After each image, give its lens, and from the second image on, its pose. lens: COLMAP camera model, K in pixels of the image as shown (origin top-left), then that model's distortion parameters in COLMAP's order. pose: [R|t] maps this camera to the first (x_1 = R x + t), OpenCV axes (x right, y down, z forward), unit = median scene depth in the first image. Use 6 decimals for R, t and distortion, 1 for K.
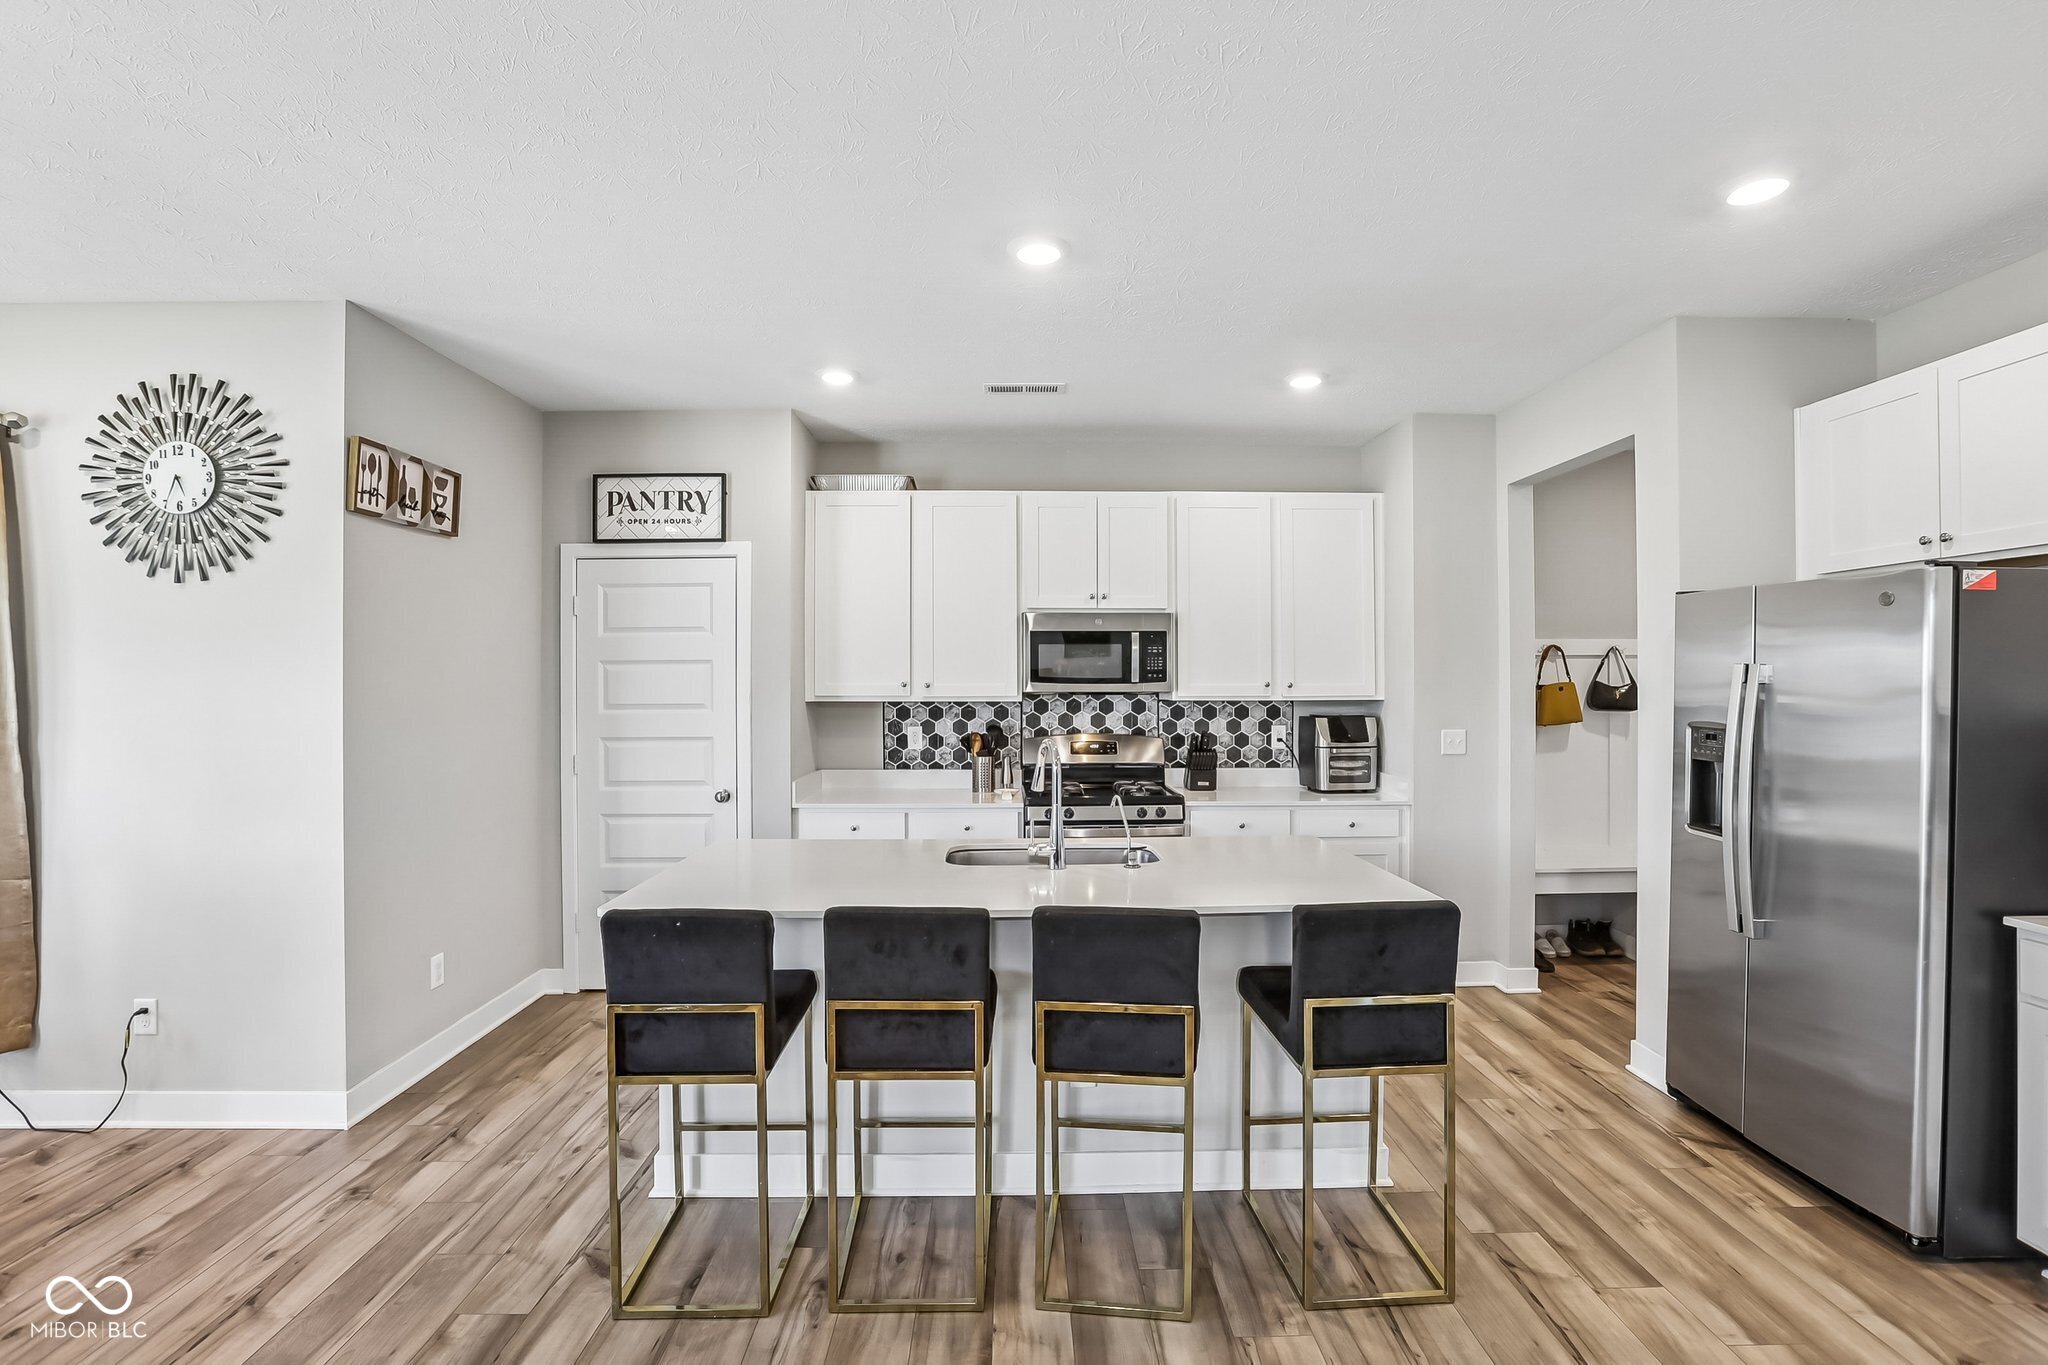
lens RADIAL K [[936.8, 0, 1023.5], [0, 936.8, 677.4], [0, 0, 1]] dist [-0.054237, 0.017070]
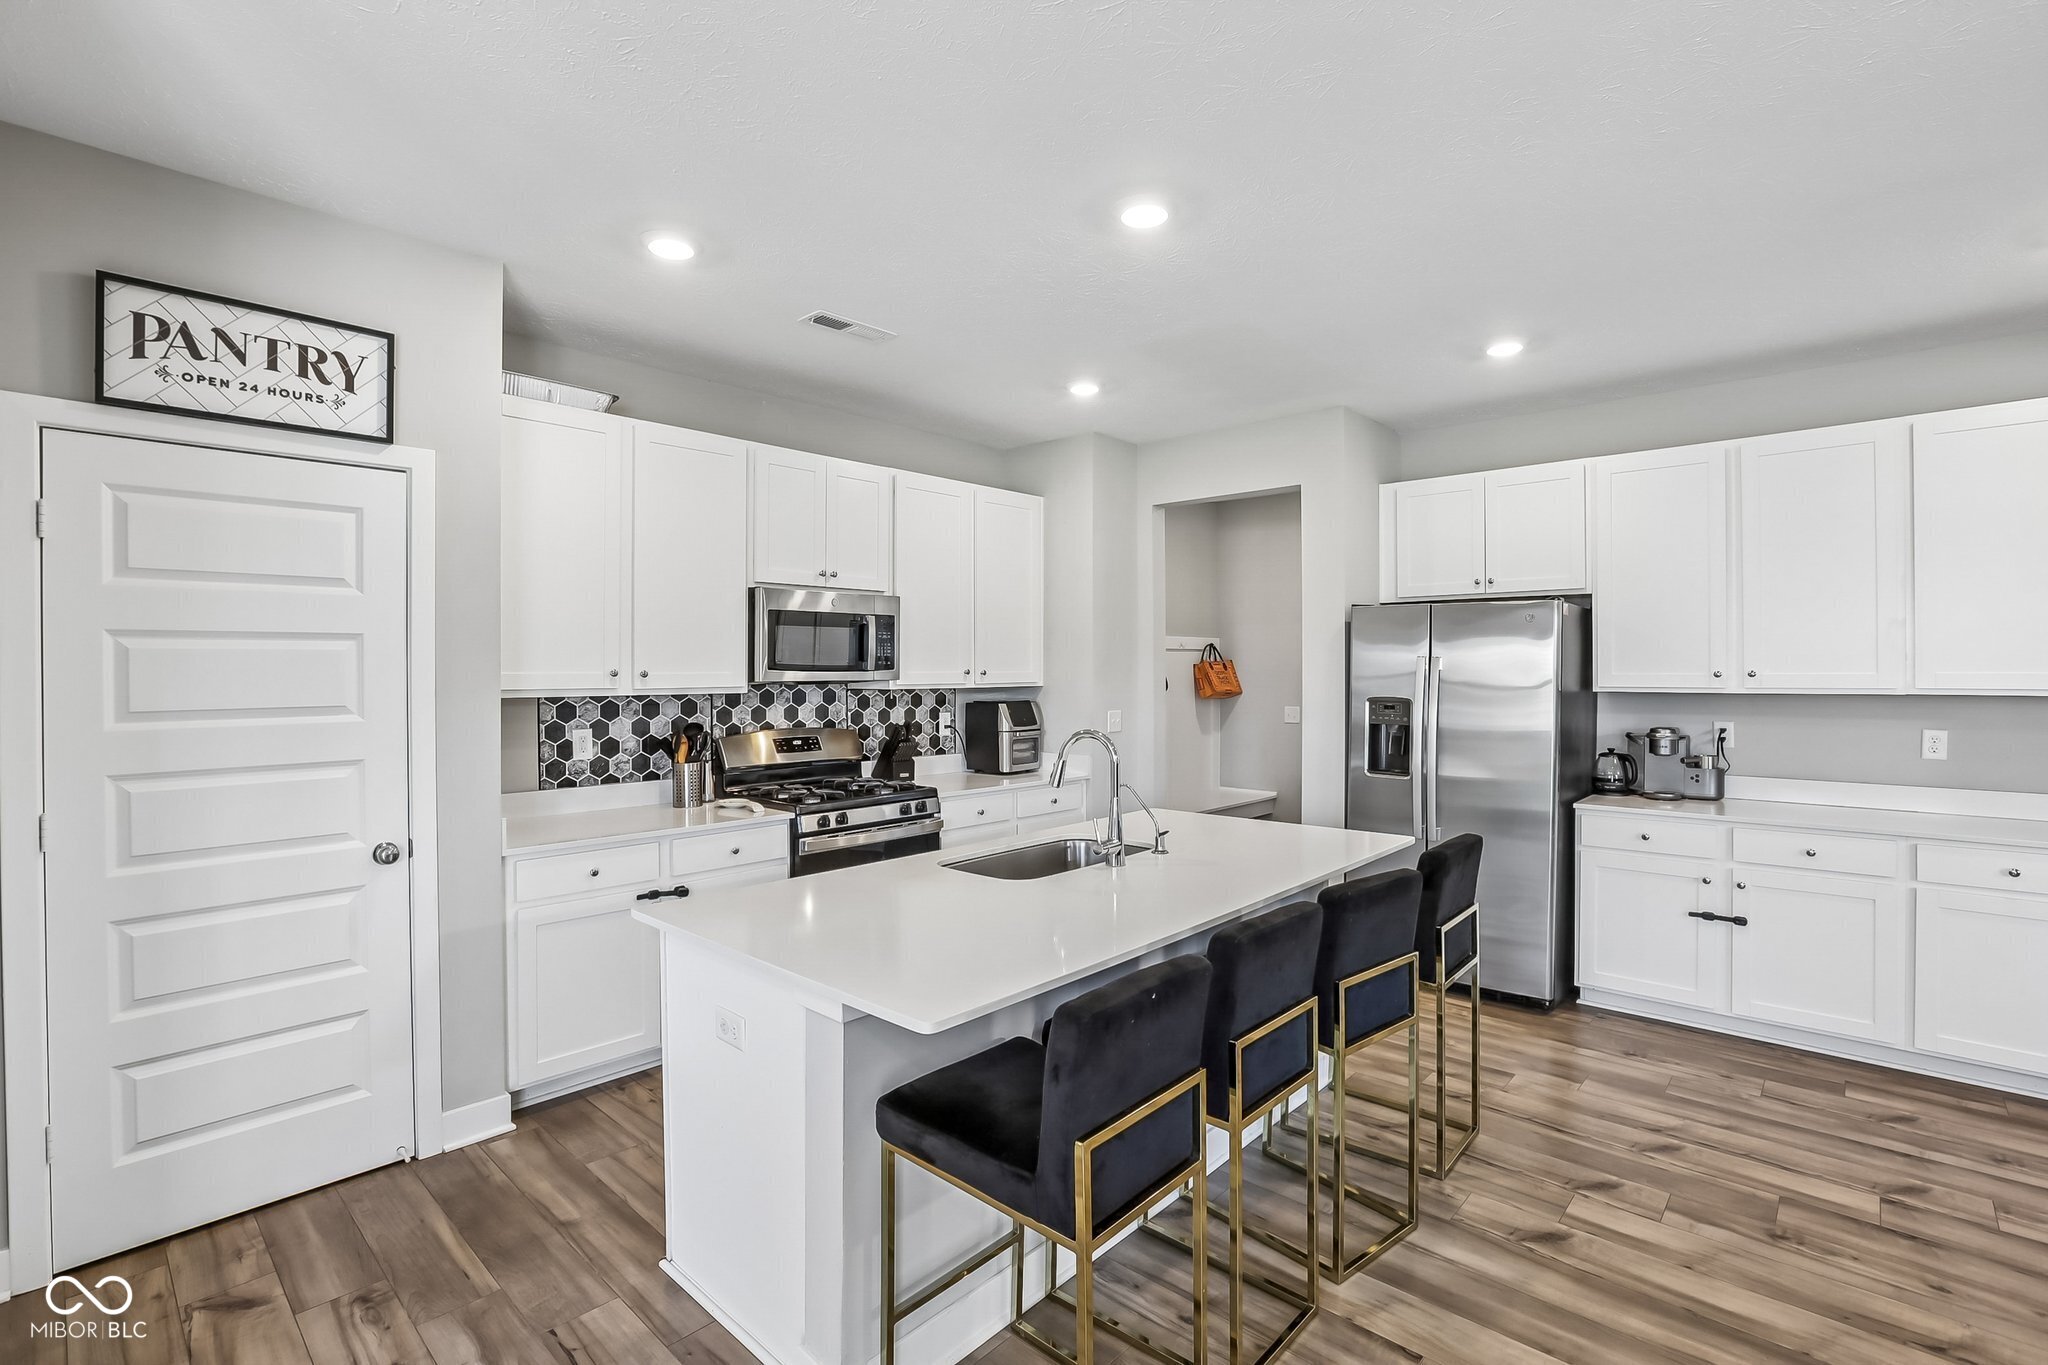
lens RADIAL K [[936.8, 0, 1022.2], [0, 936.8, 670.3], [0, 0, 1]] dist [-0.054237, 0.017070]
pose [[0.690800, -0.000476, 0.723046, -0.441372], [-0.002395, 0.999993, 0.002946, 0.002540], [-0.723042, -0.003767, 0.690794, 0.255550]]
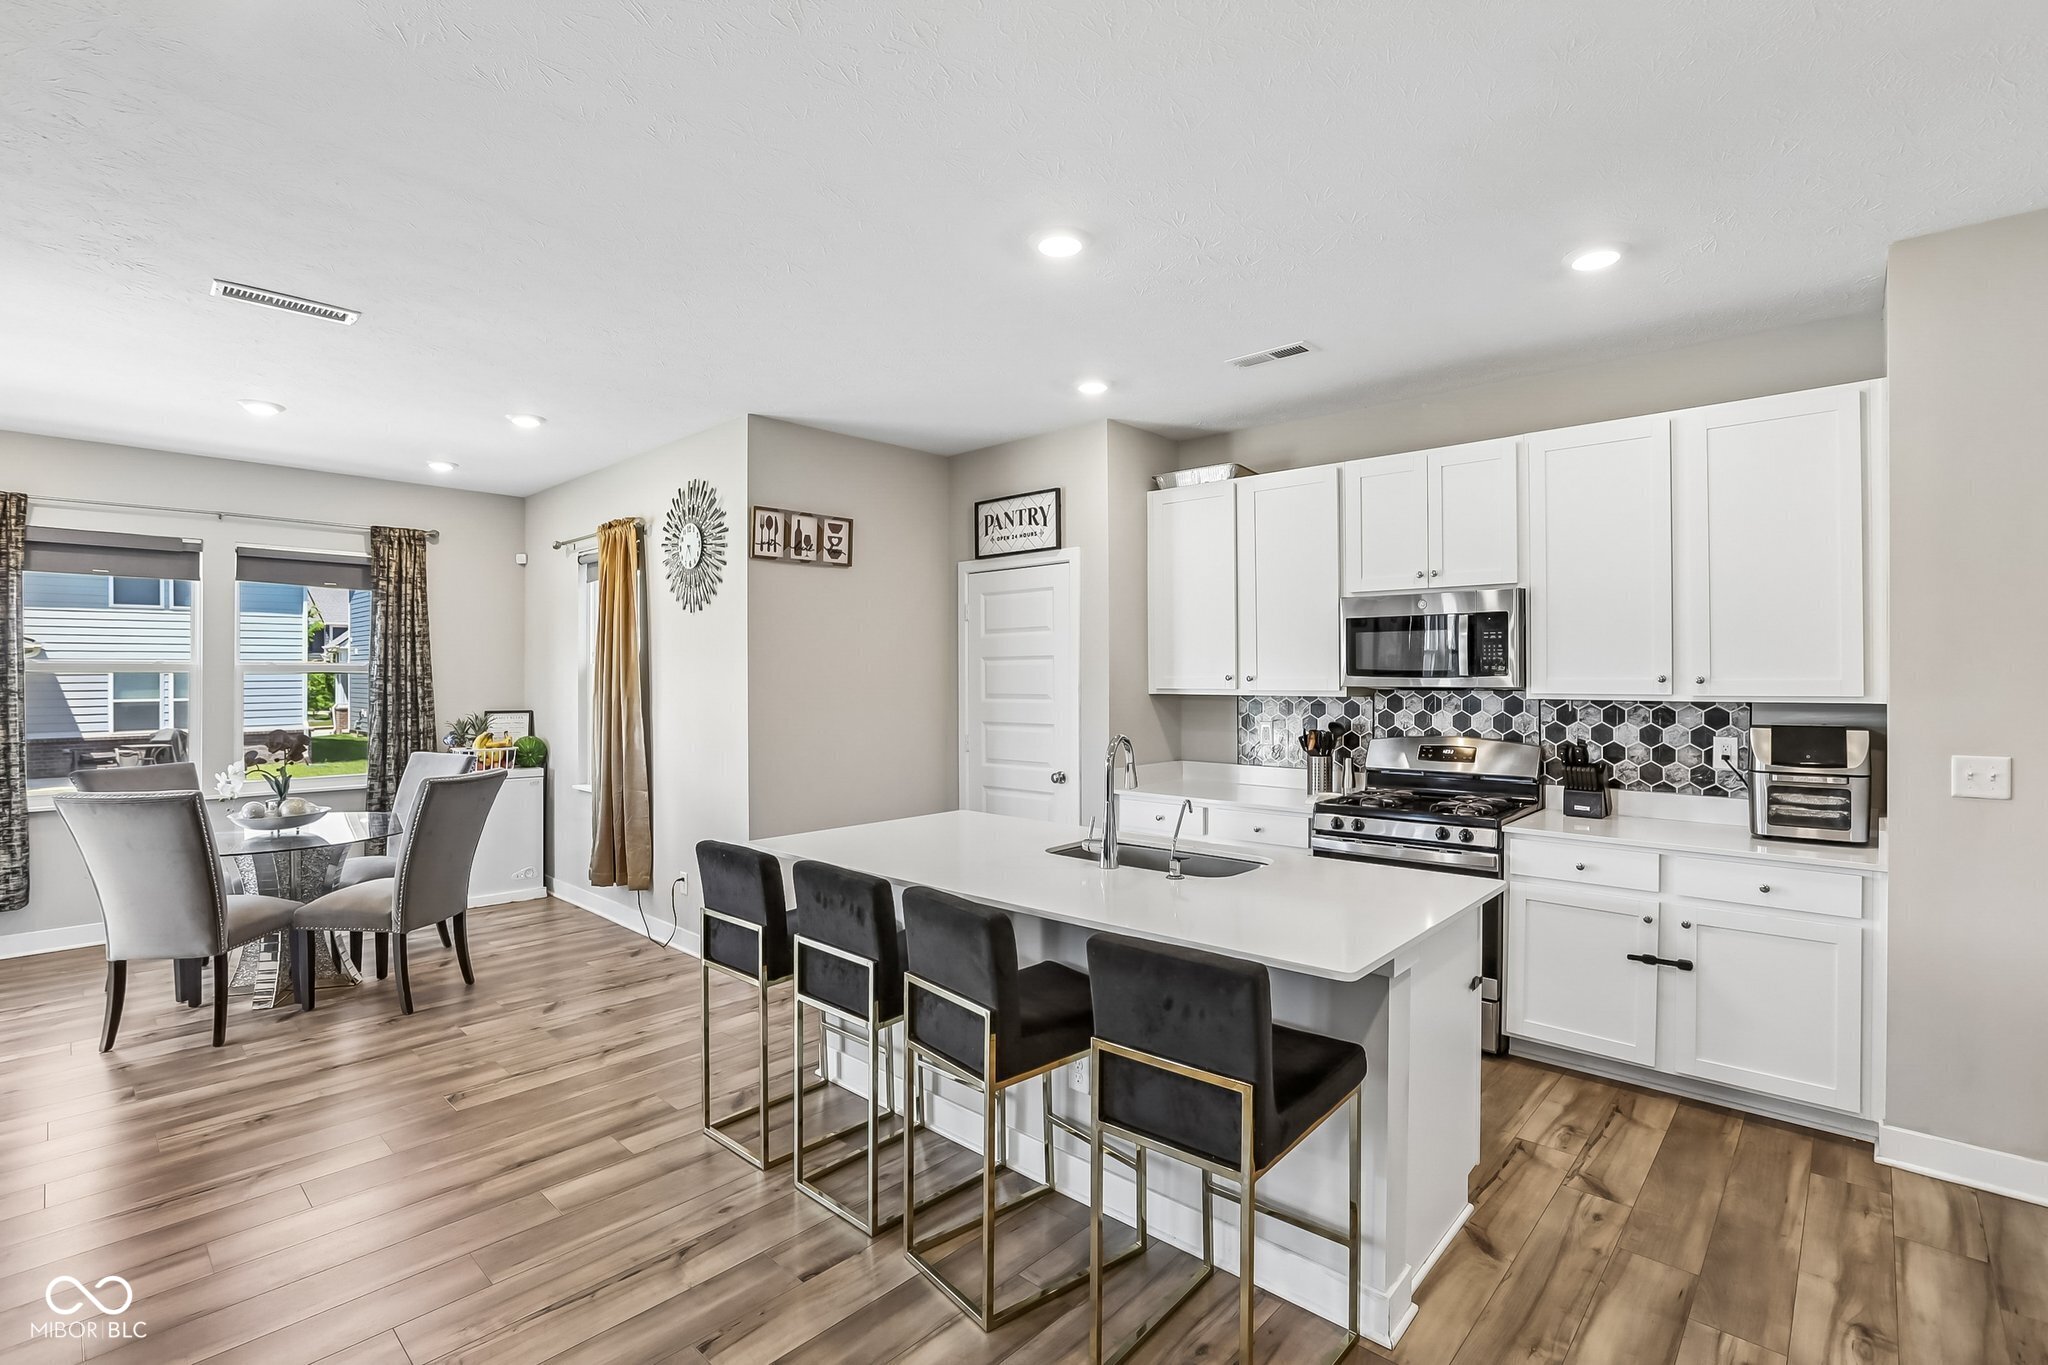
lens RADIAL K [[936.8, 0, 1023.8], [0, 936.8, 685.3], [0, 0, 1]] dist [-0.054237, 0.017070]
pose [[0.725096, 0.008999, -0.688589, 0.396154], [0.003790, 0.999847, 0.017058, -0.001751], [0.688638, -0.014978, 0.724951, 0.145015]]
